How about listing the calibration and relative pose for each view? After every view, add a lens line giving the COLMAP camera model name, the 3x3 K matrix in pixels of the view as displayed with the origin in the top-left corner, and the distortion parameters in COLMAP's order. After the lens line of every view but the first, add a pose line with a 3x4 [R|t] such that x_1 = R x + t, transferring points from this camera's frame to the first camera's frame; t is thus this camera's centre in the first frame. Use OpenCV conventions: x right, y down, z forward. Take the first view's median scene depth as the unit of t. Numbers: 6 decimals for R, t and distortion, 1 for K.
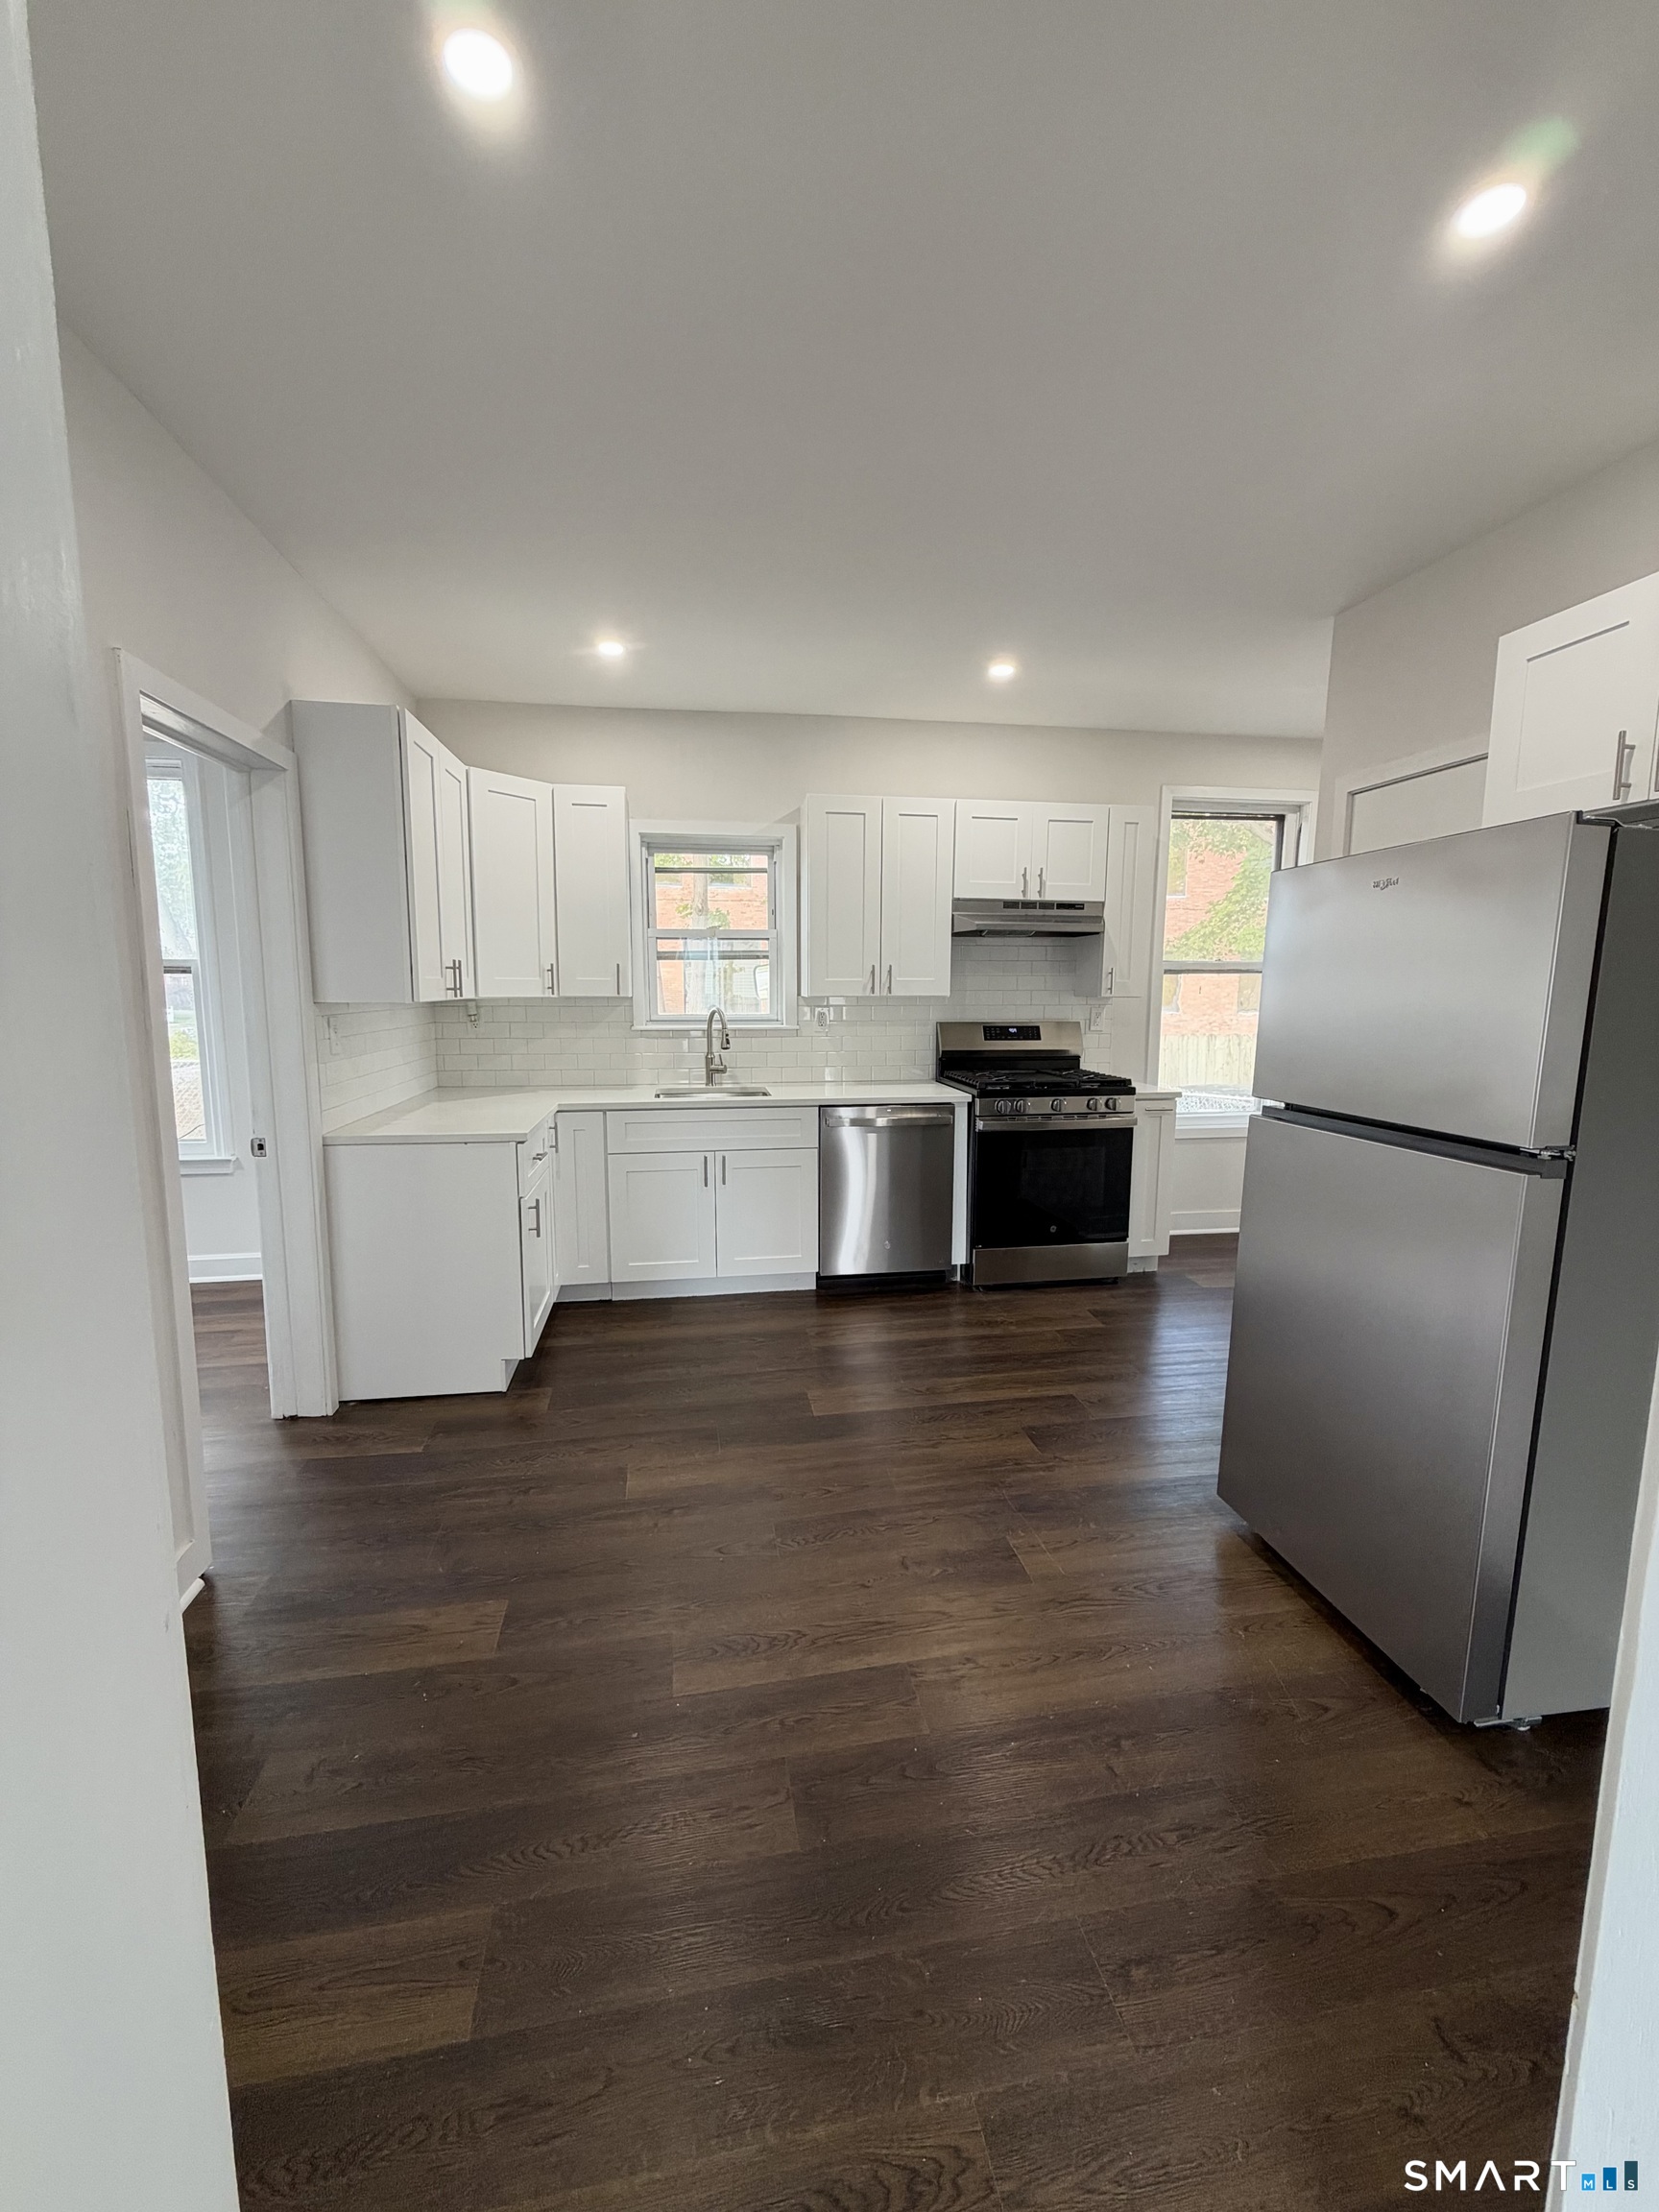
lens RADIAL K [[887.2, 0, 829.0], [0, 887.2, 1108.0], [0, 0, 1]] dist [-0.000237, 0.001021]
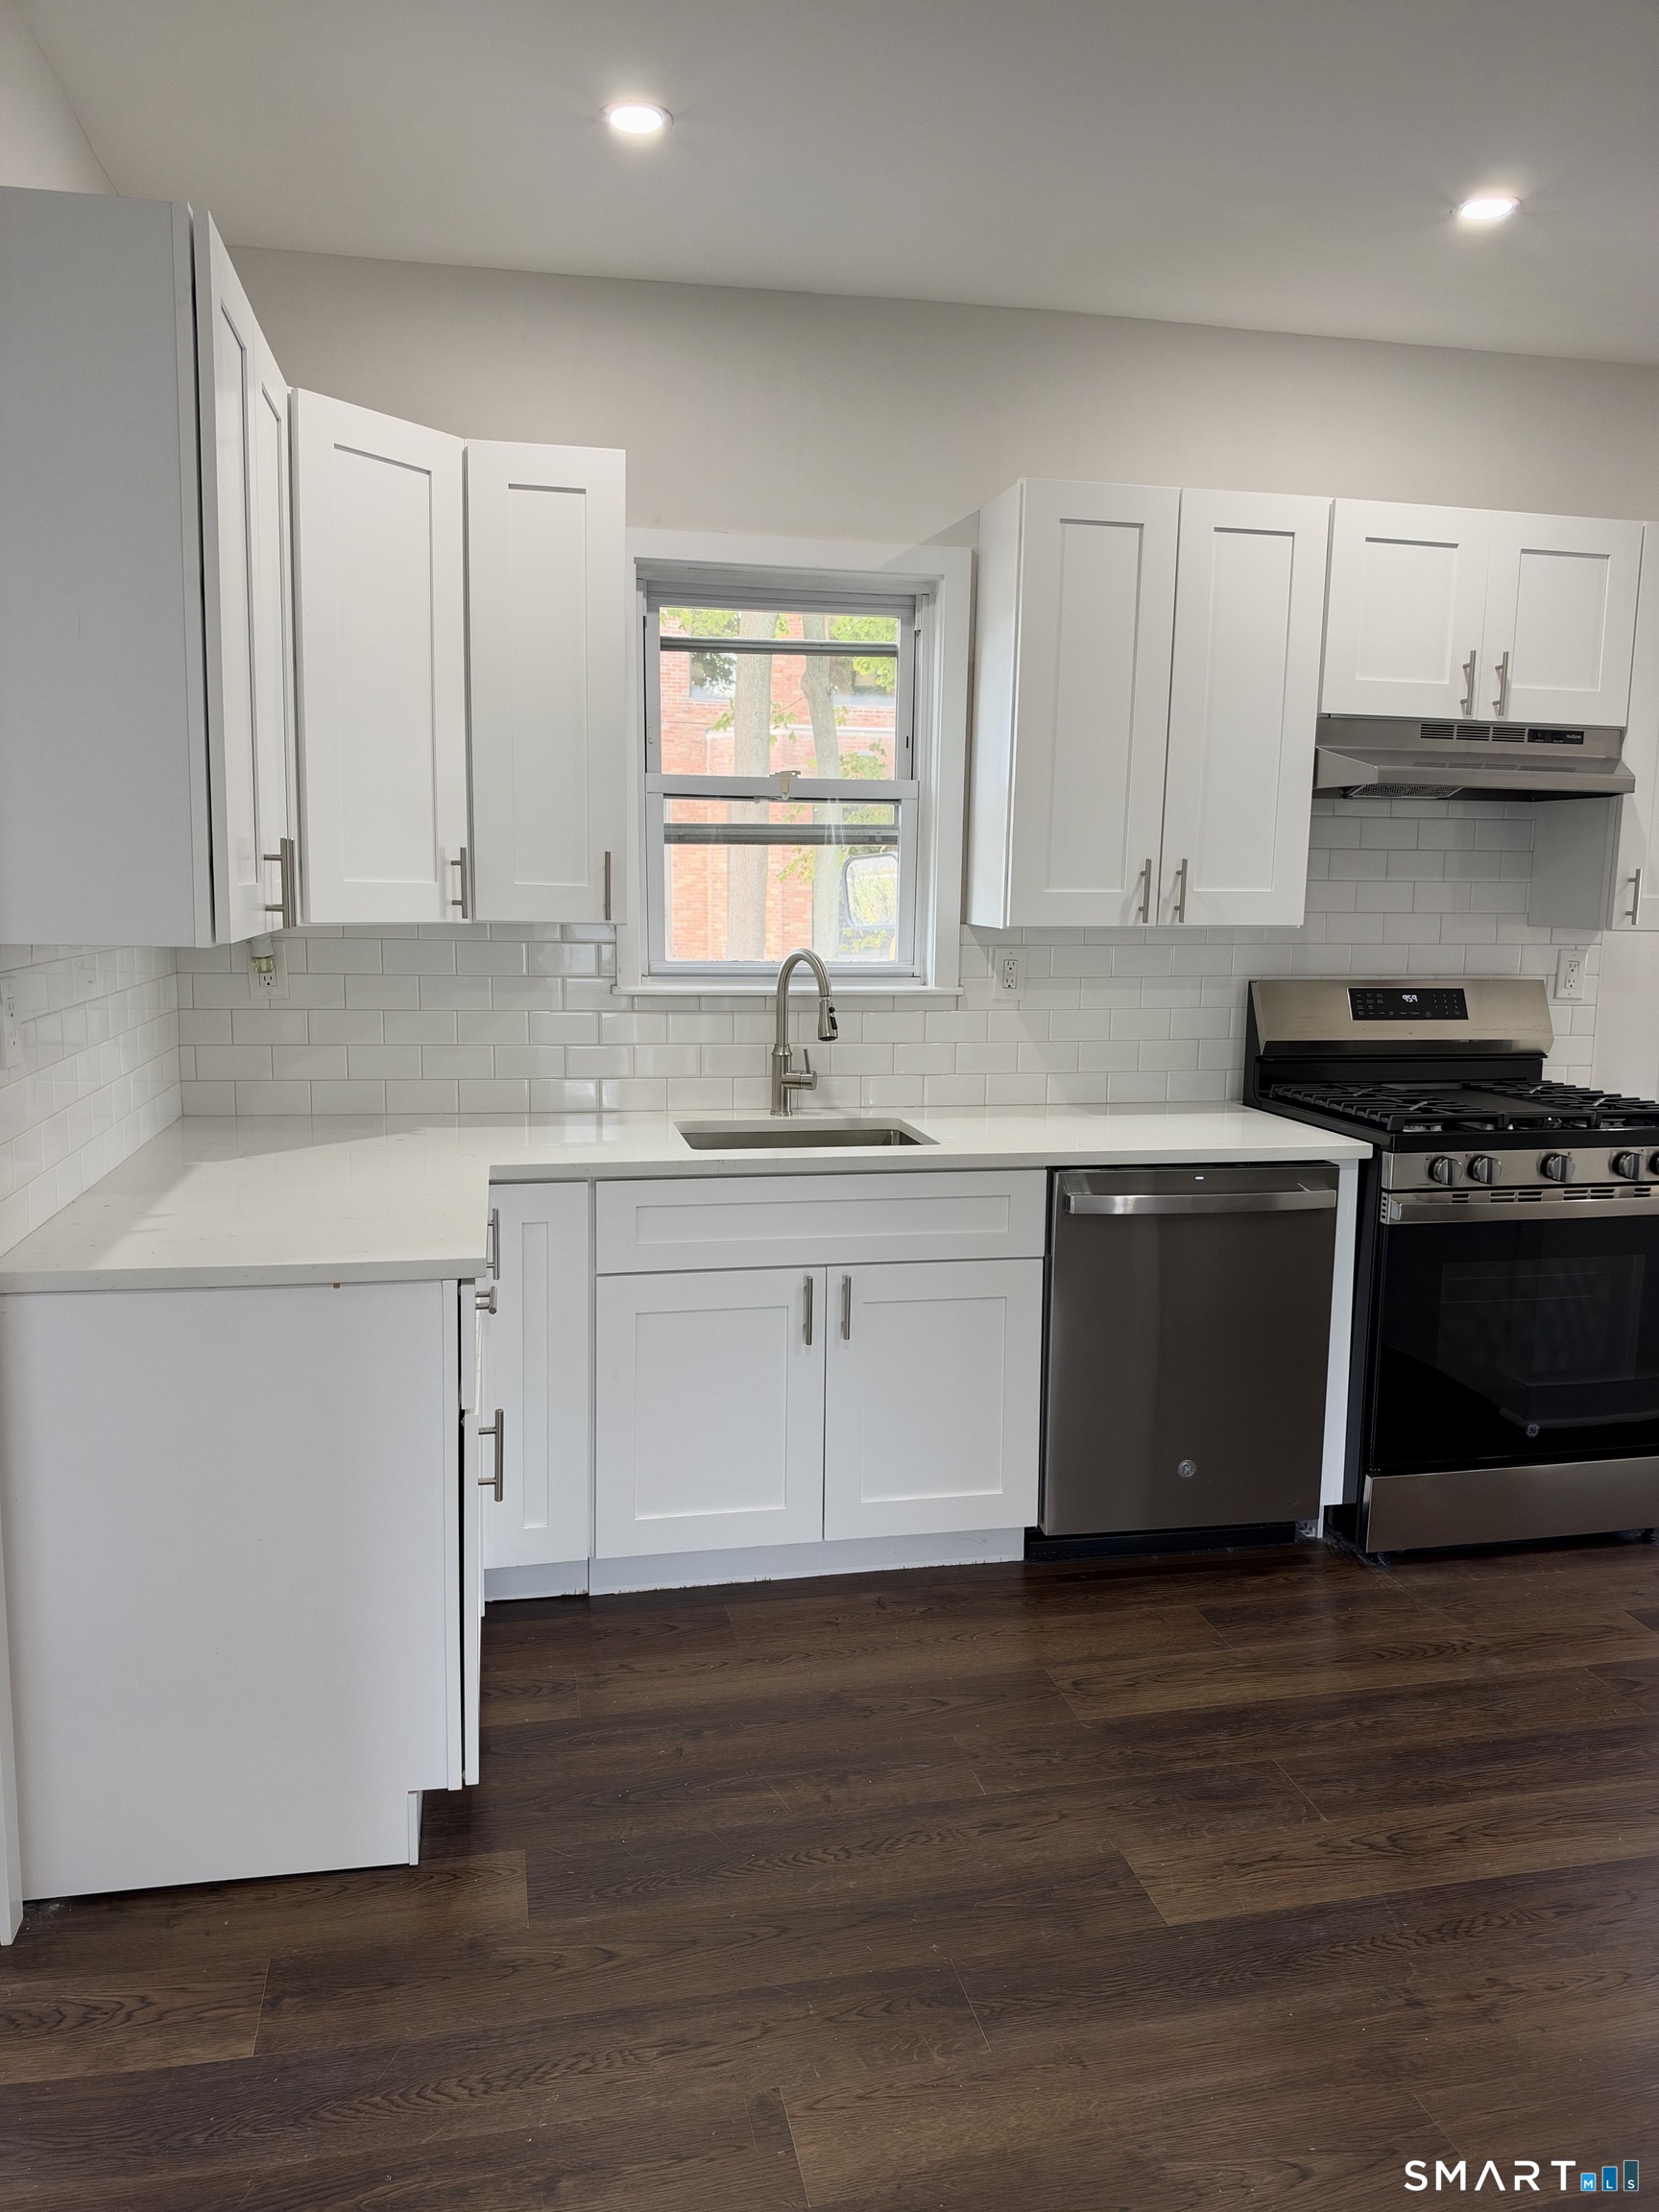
lens RADIAL K [[1607.4, 0, 827.9], [0, 1607.4, 1126.2], [0, 0, 1]] dist [0.038483, -0.050242]
pose [[0.998864, 0.004774, 0.047404, -0.160750], [-0.005475, 0.999877, 0.014683, -0.034399], [-0.047328, -0.014926, 0.998768, 0.174708]]
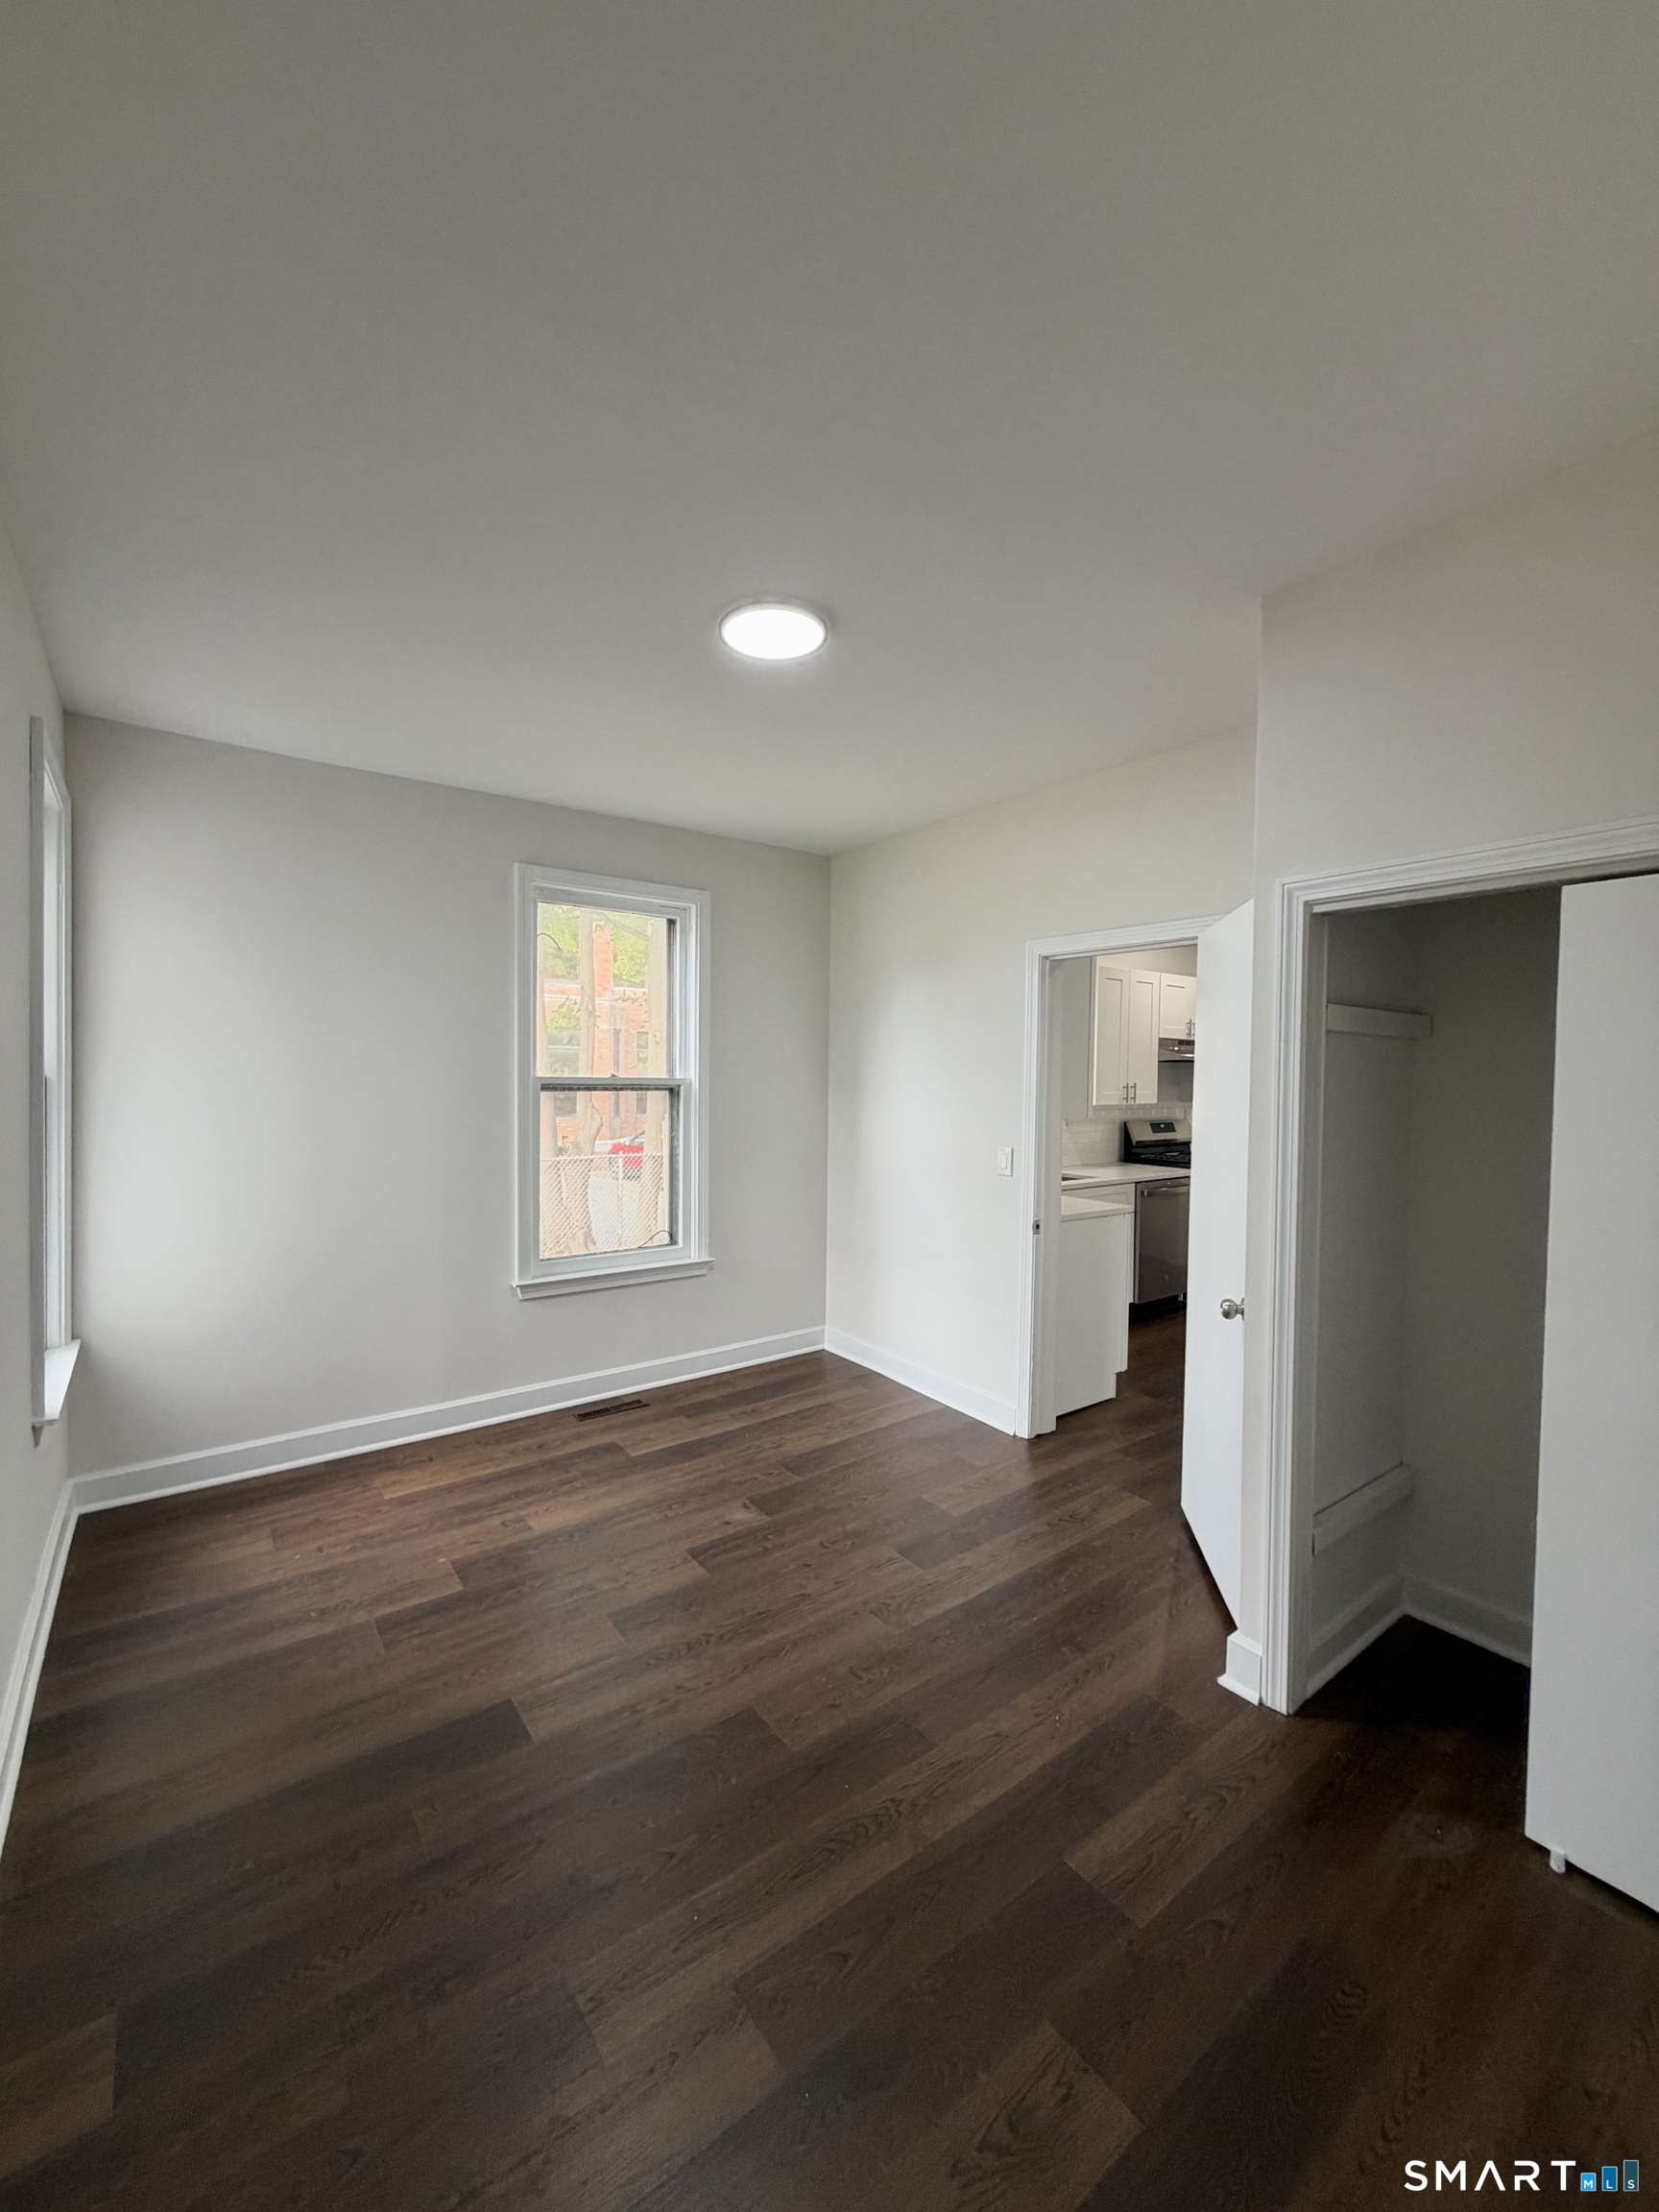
lens RADIAL K [[887.2, 0, 824.6], [0, 887.2, 1113.7], [0, 0, 1]] dist [-0.000237, 0.001021]
pose [[0.885522, -0.017306, 0.464274, -1.083821], [0.062421, 0.994677, -0.081980, -0.024924], [-0.460384, 0.101576, 0.881889, -0.038518]]
